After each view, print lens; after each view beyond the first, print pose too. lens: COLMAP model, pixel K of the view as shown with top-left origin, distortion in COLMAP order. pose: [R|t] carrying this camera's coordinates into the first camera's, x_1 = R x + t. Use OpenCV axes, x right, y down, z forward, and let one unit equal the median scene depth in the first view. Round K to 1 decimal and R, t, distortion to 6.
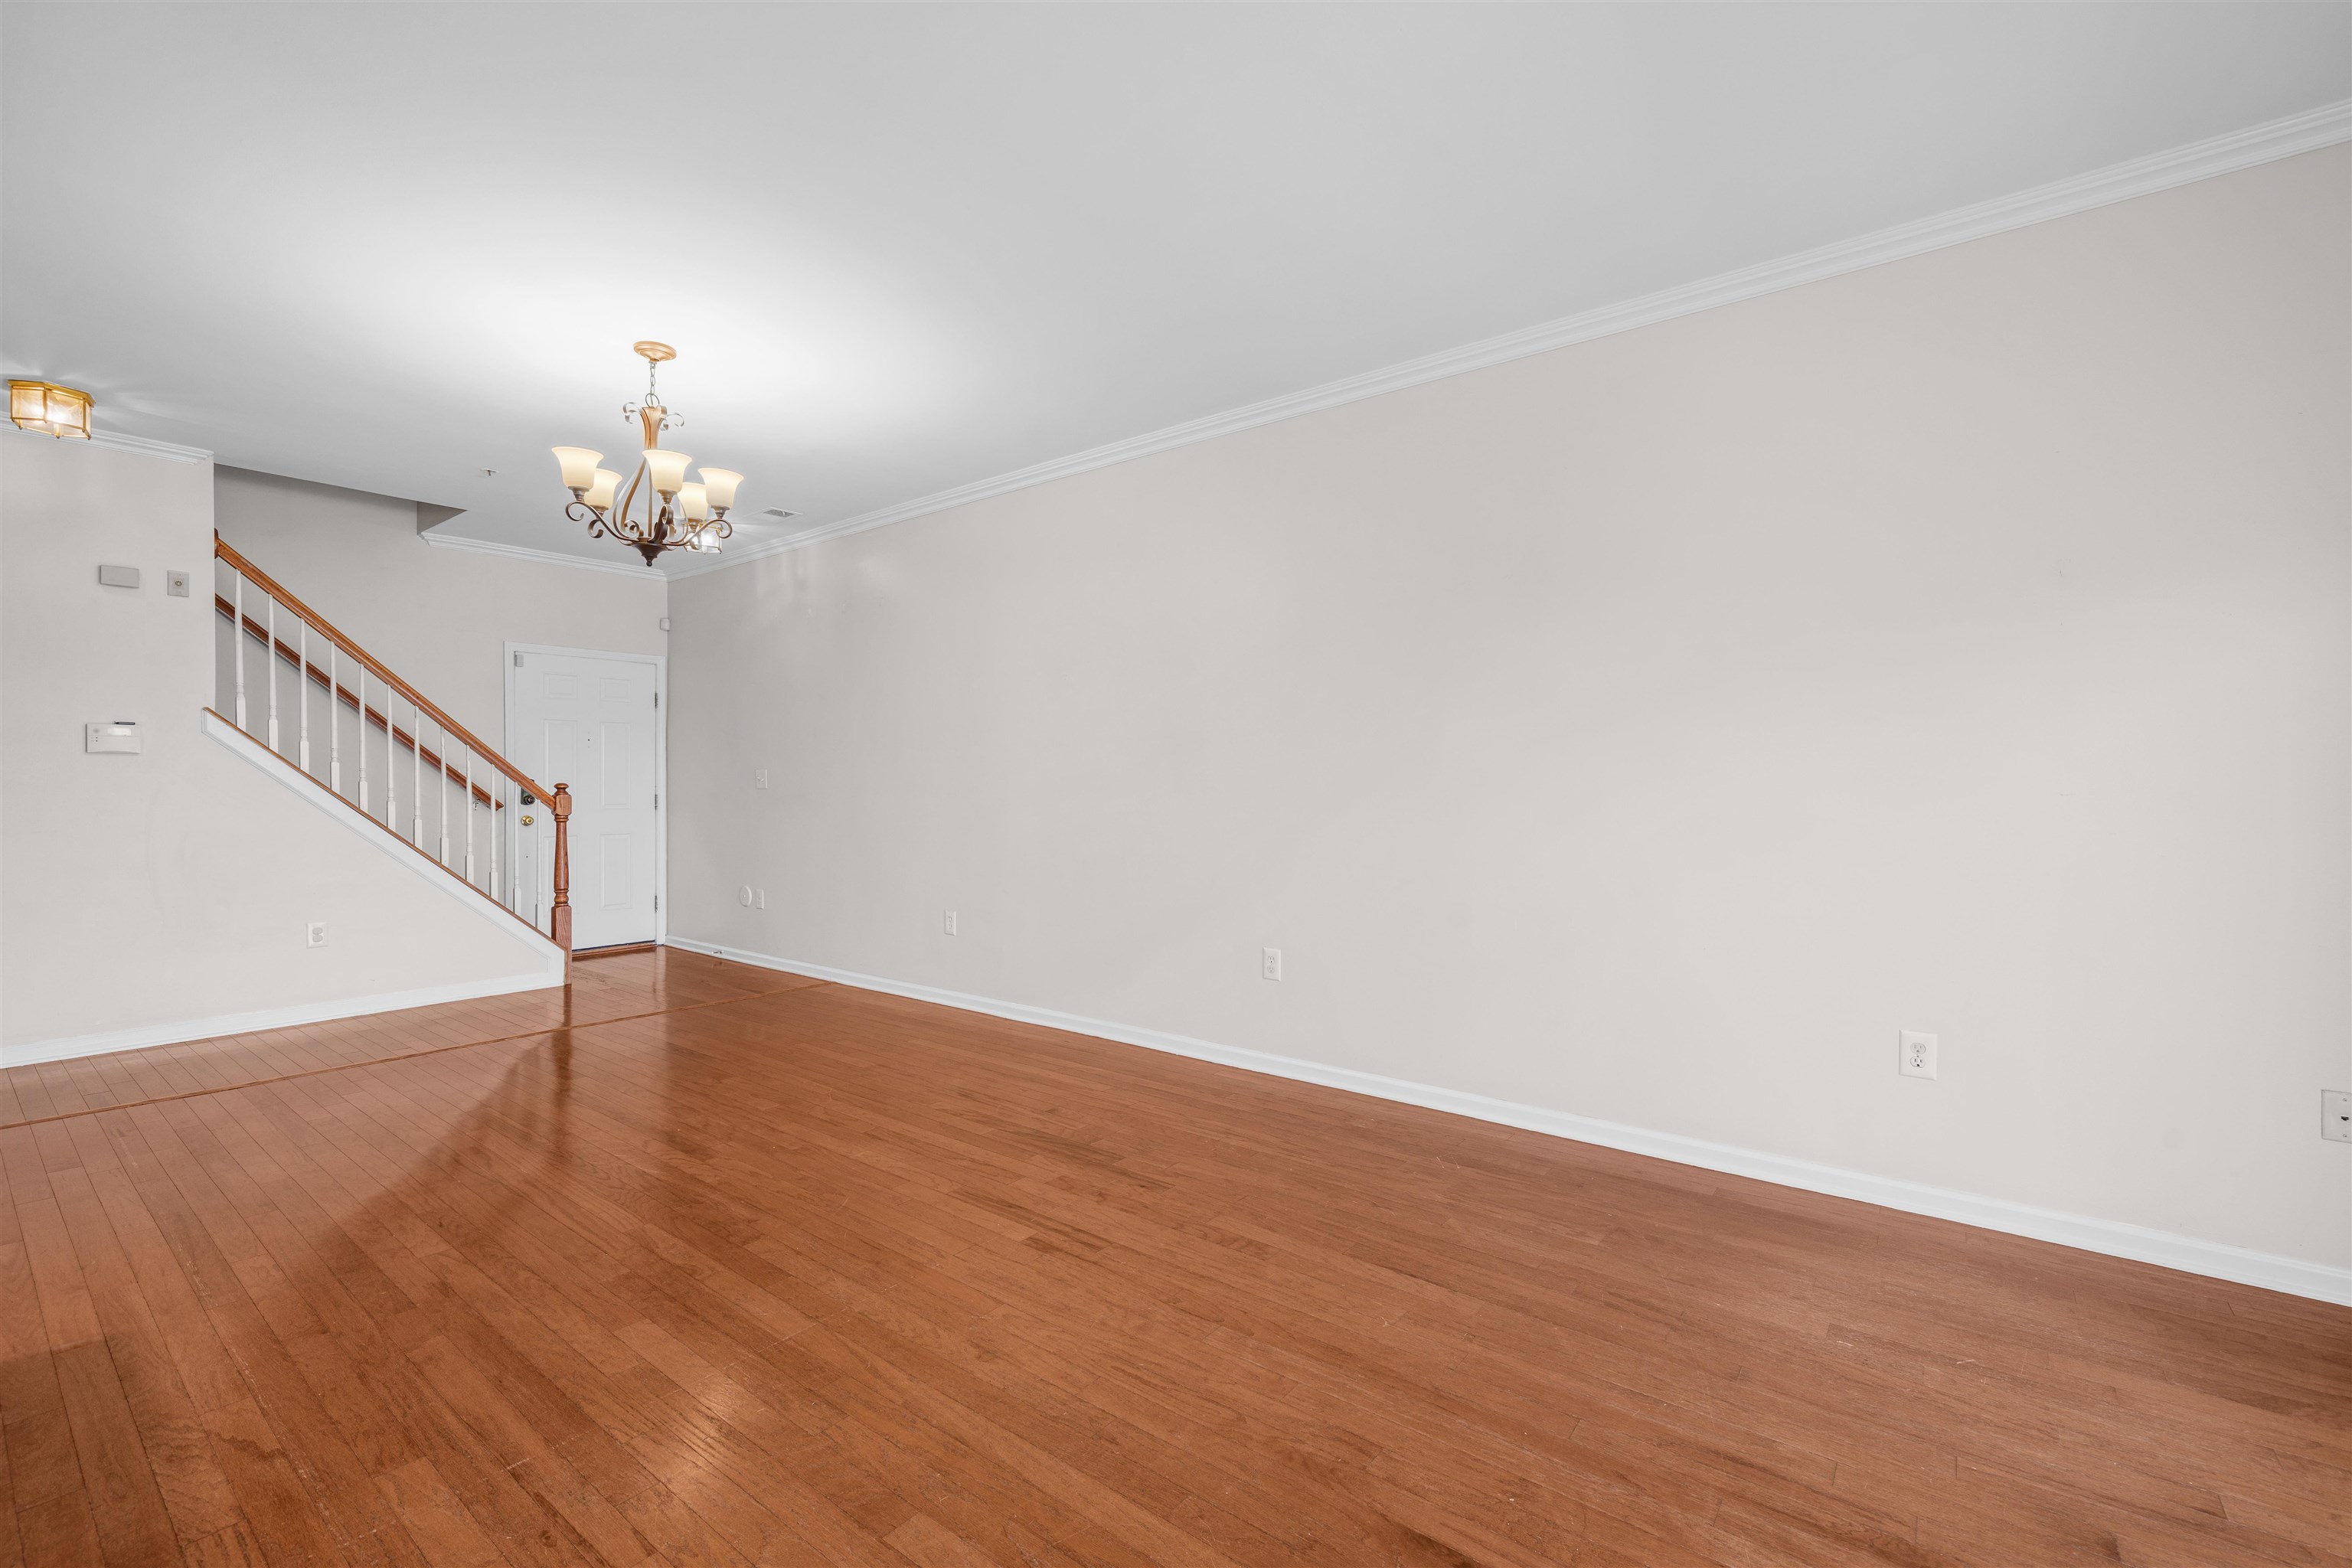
lens RADIAL K [[997.8, 0, 1167.3], [0, 997.8, 786.4], [0, 0, 1]] dist [0.001463, -0.001170]
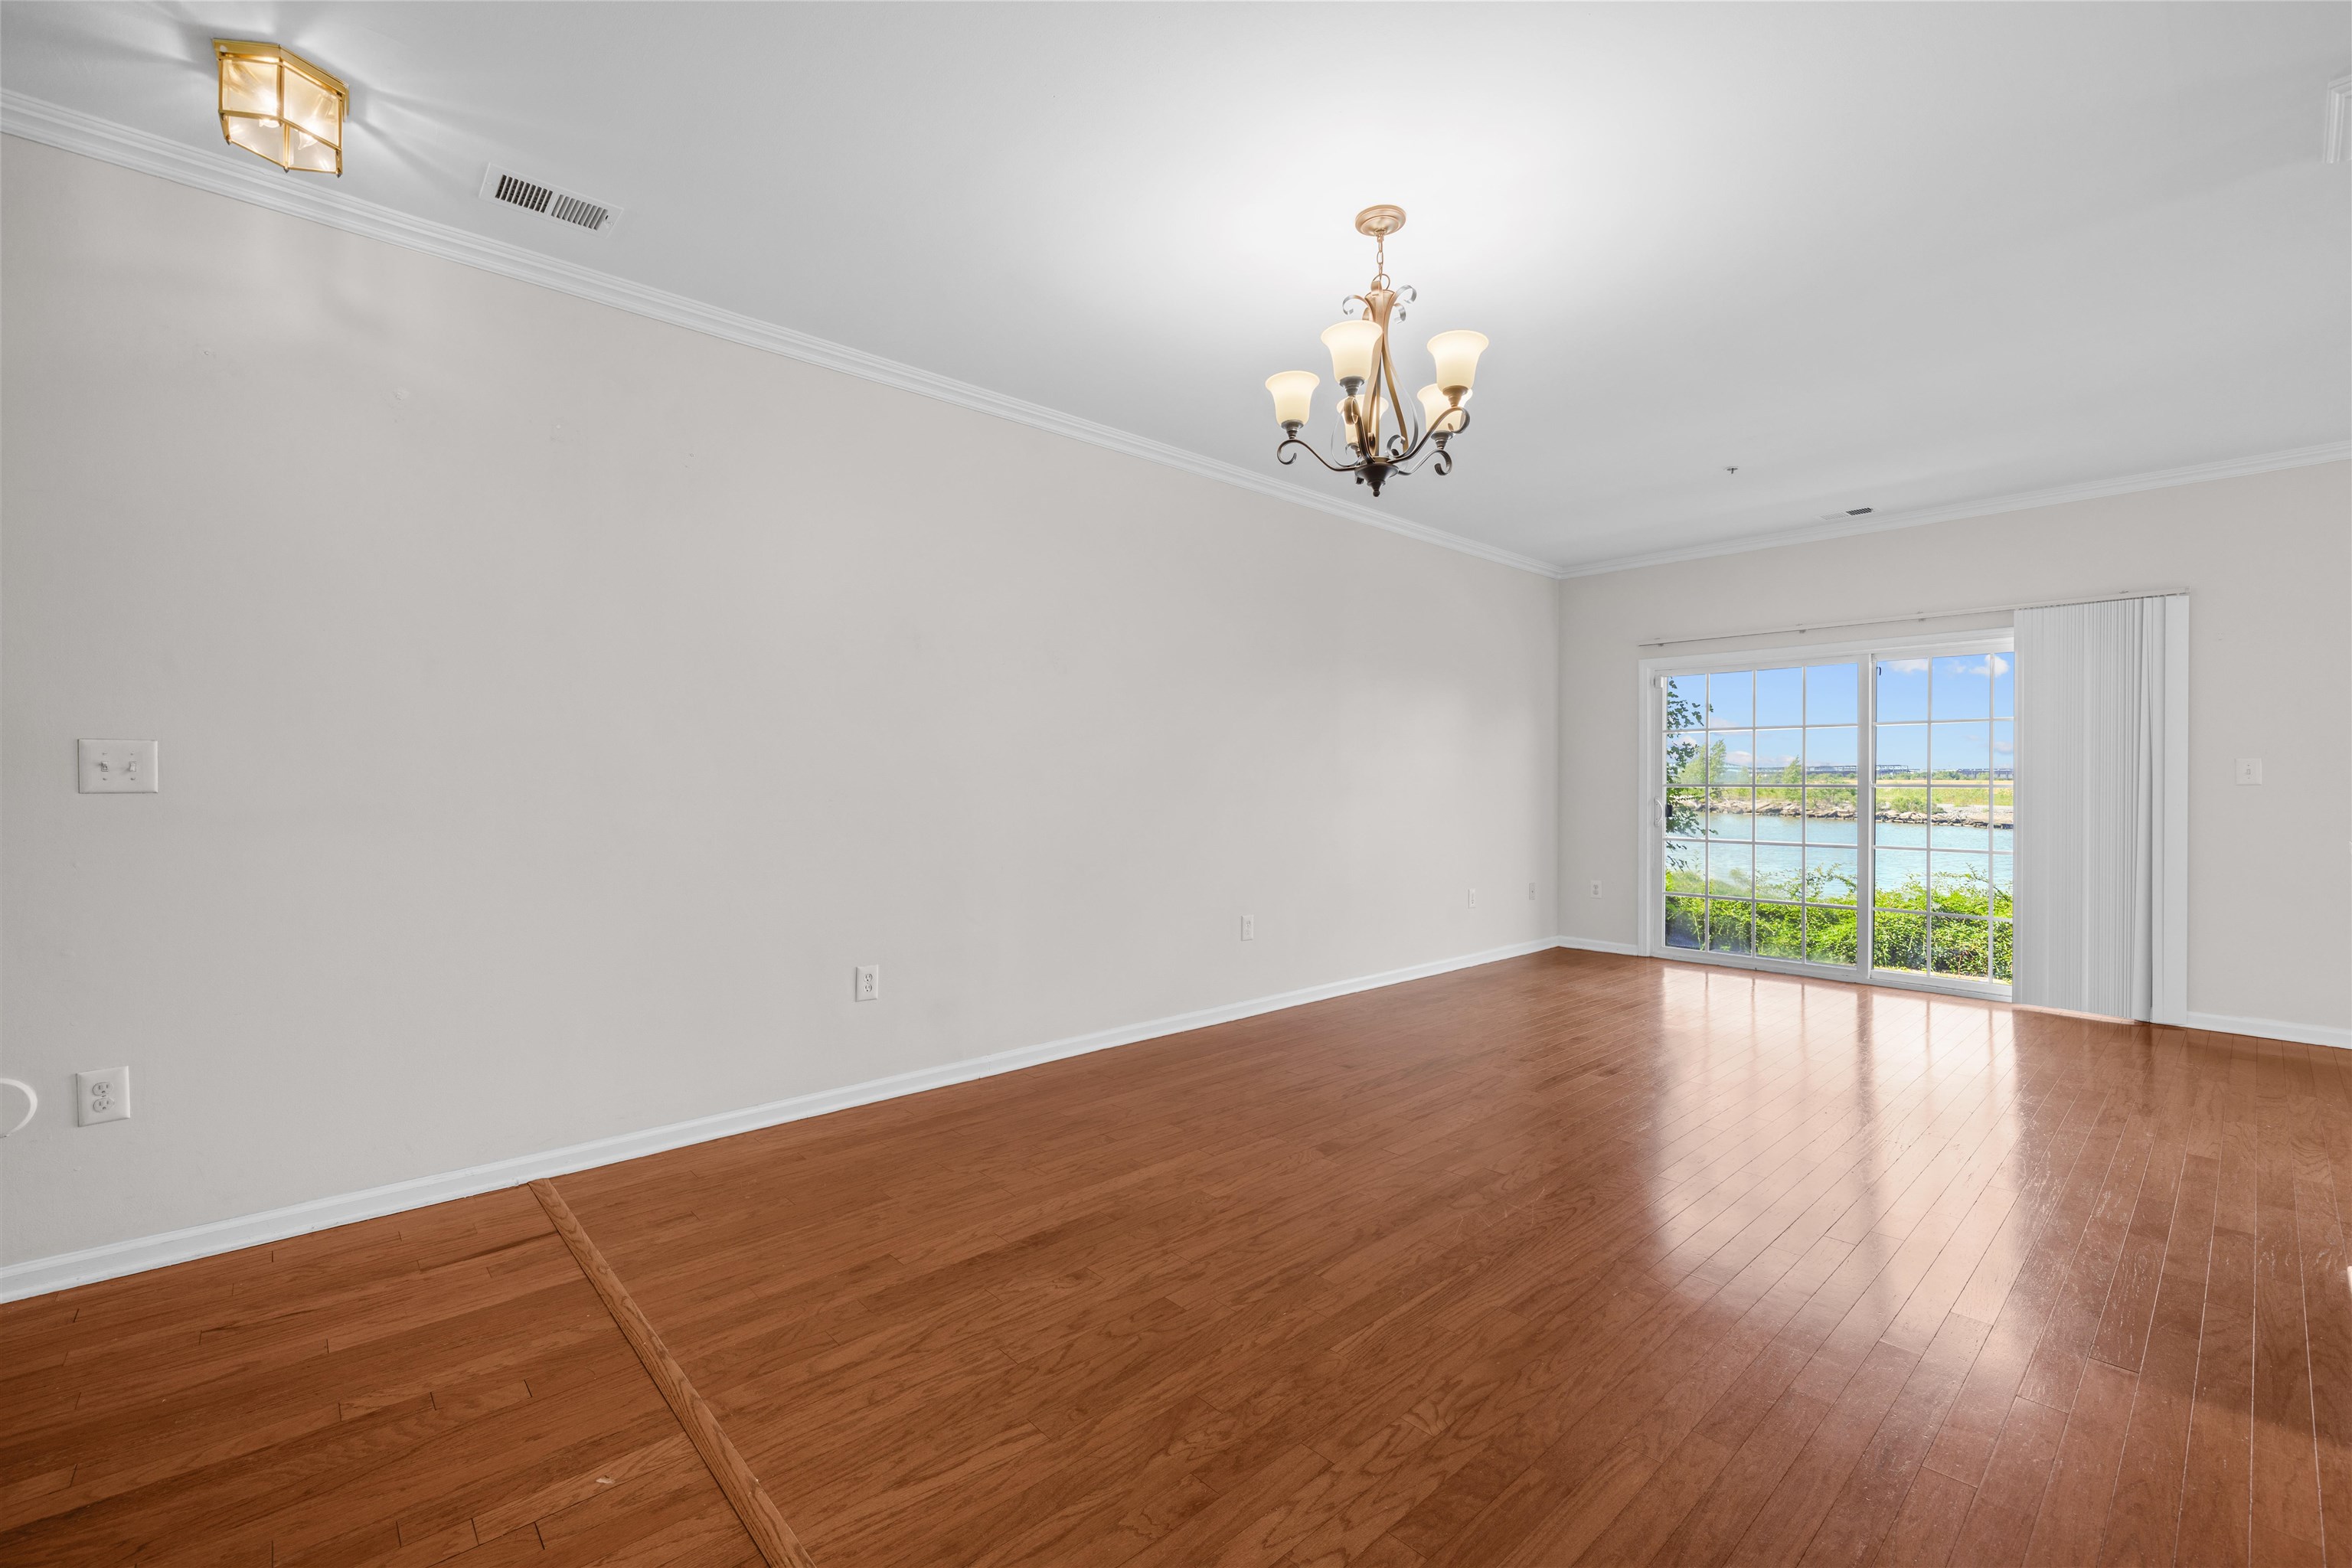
lens RADIAL K [[997.8, 0, 1163.0], [0, 997.8, 775.0], [0, 0, 1]] dist [0.001463, -0.001170]
pose [[0.160444, 0.004302, 0.987036, -1.303501], [0.001252, 0.999989, -0.004562, -0.006558], [-0.987044, 0.001968, 0.160437, 1.036145]]
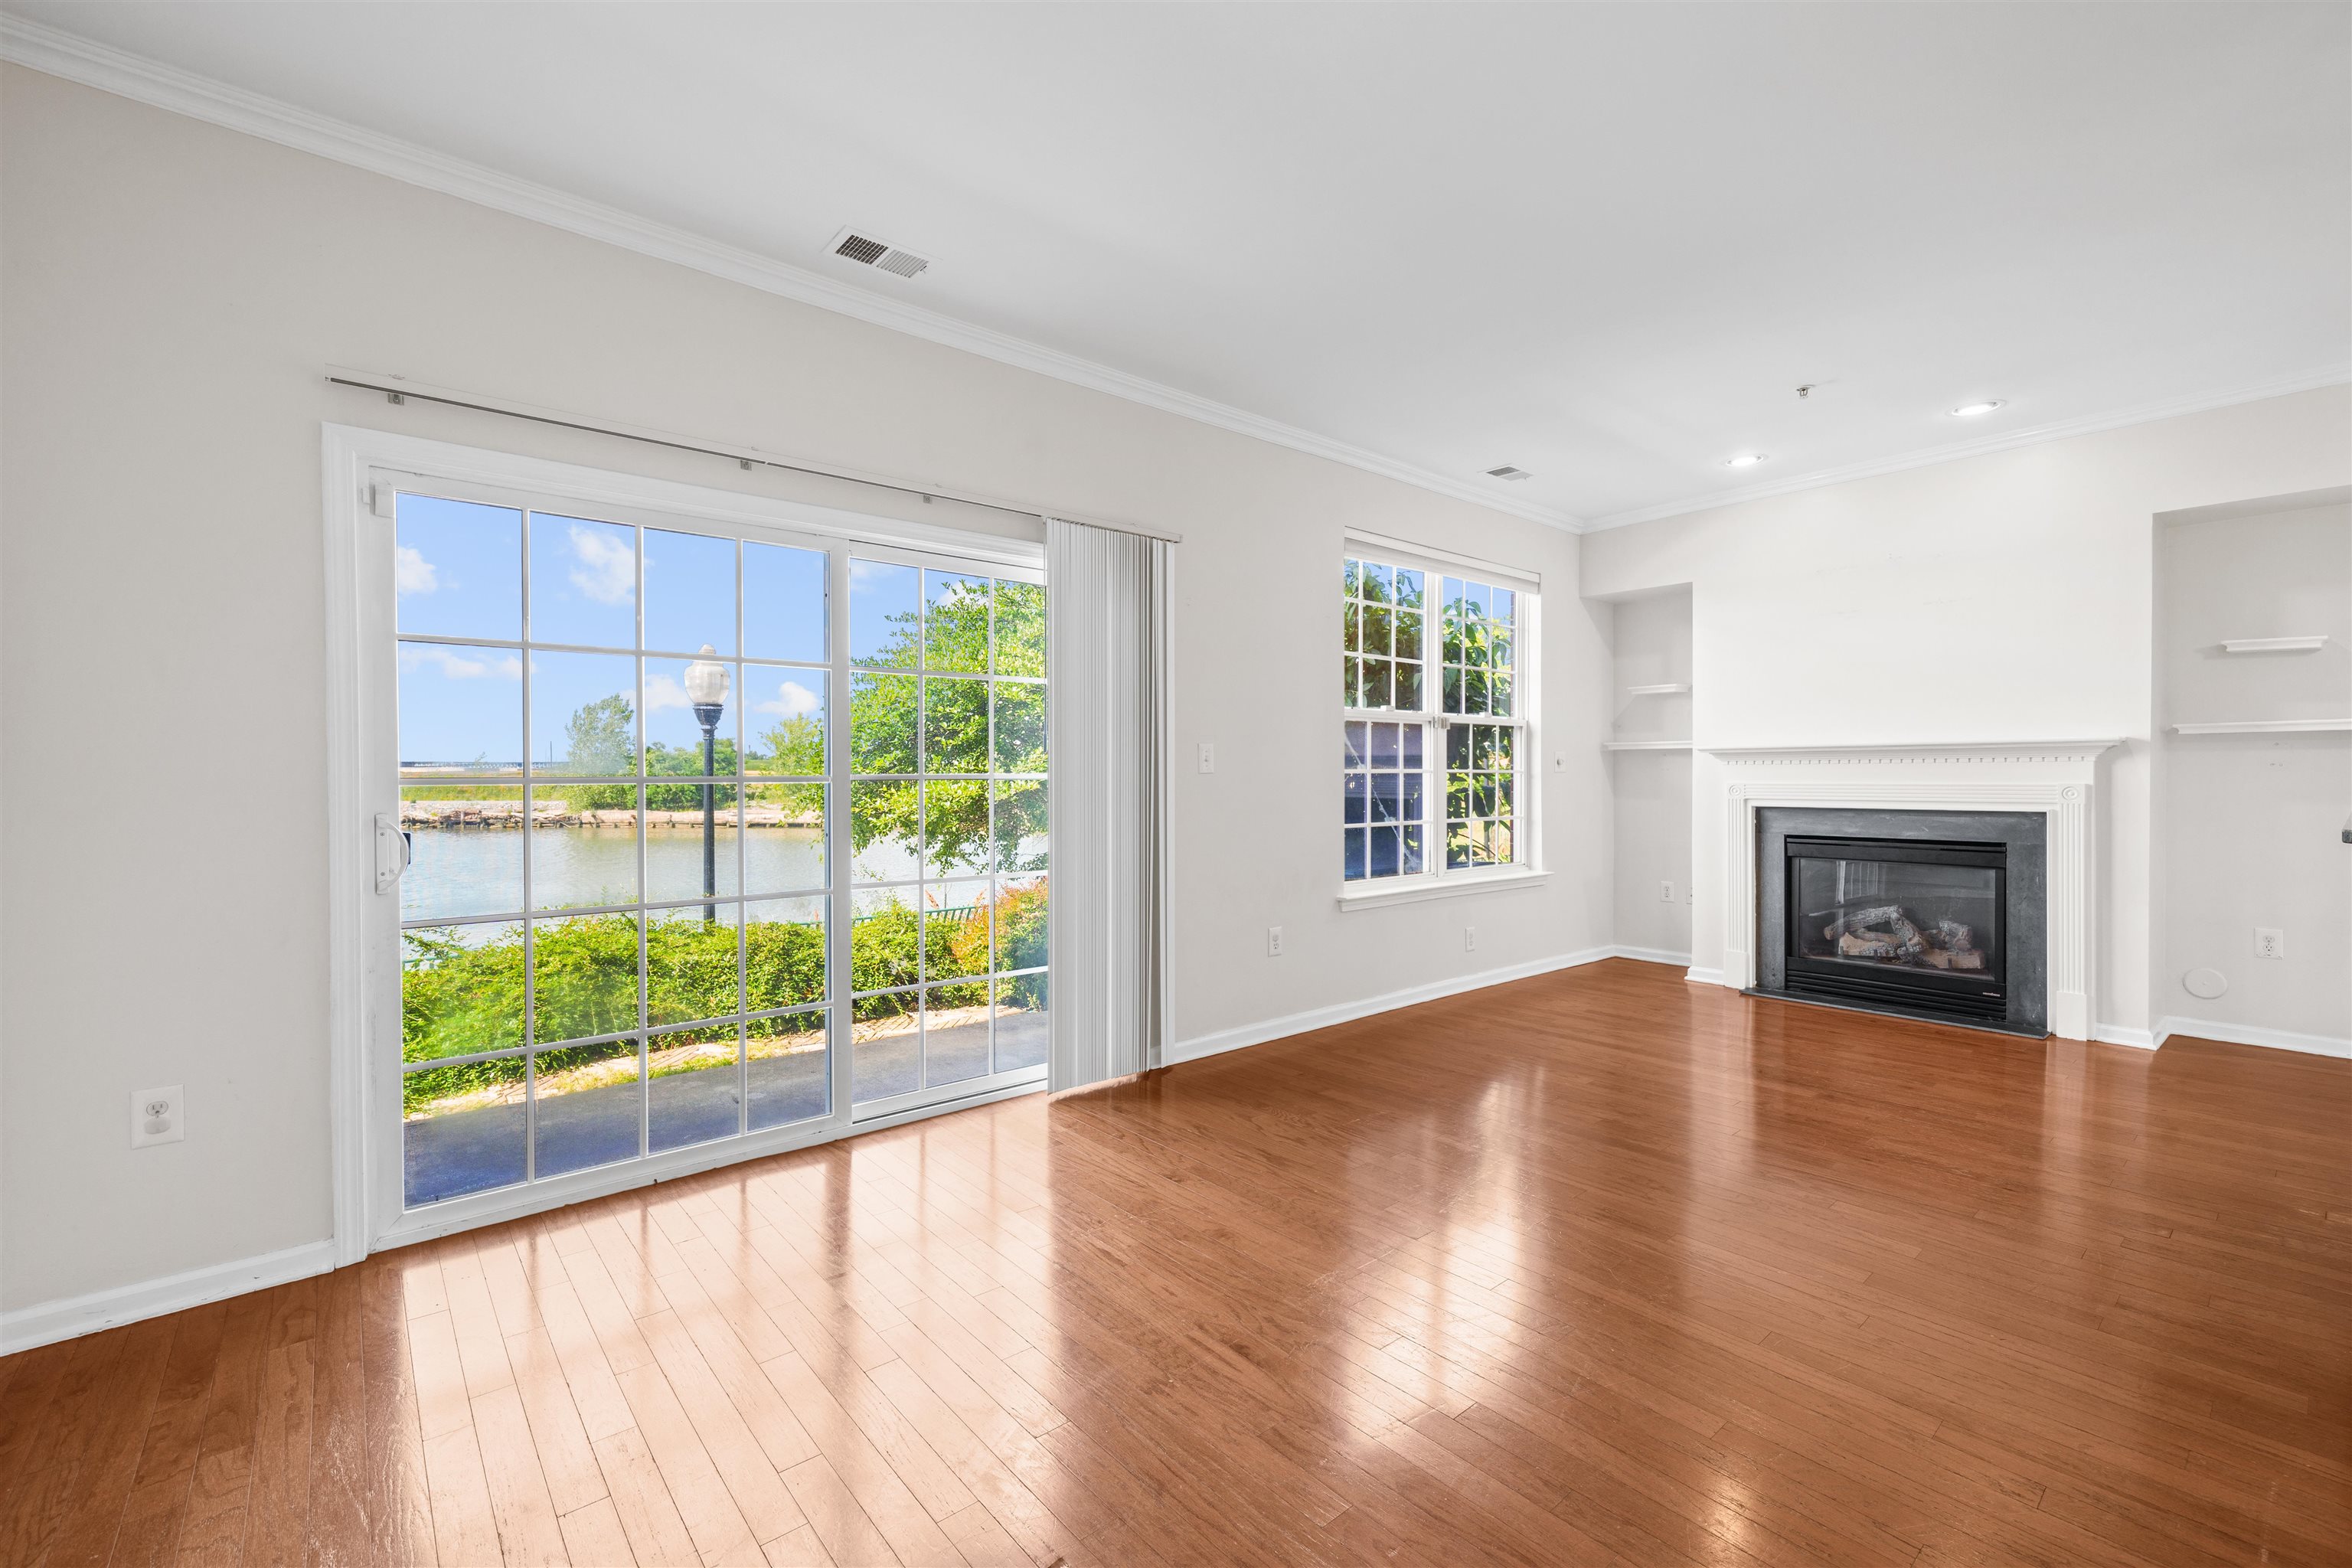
lens RADIAL K [[997.8, 0, 1179.4], [0, 997.8, 783.0], [0, 0, 1]] dist [0.001463, -0.001170]
pose [[-0.981823, -0.000776, 0.189796, 0.062623], [0.001932, 0.999899, 0.014080, -0.003943], [-0.189788, 0.014191, -0.981723, 0.991439]]
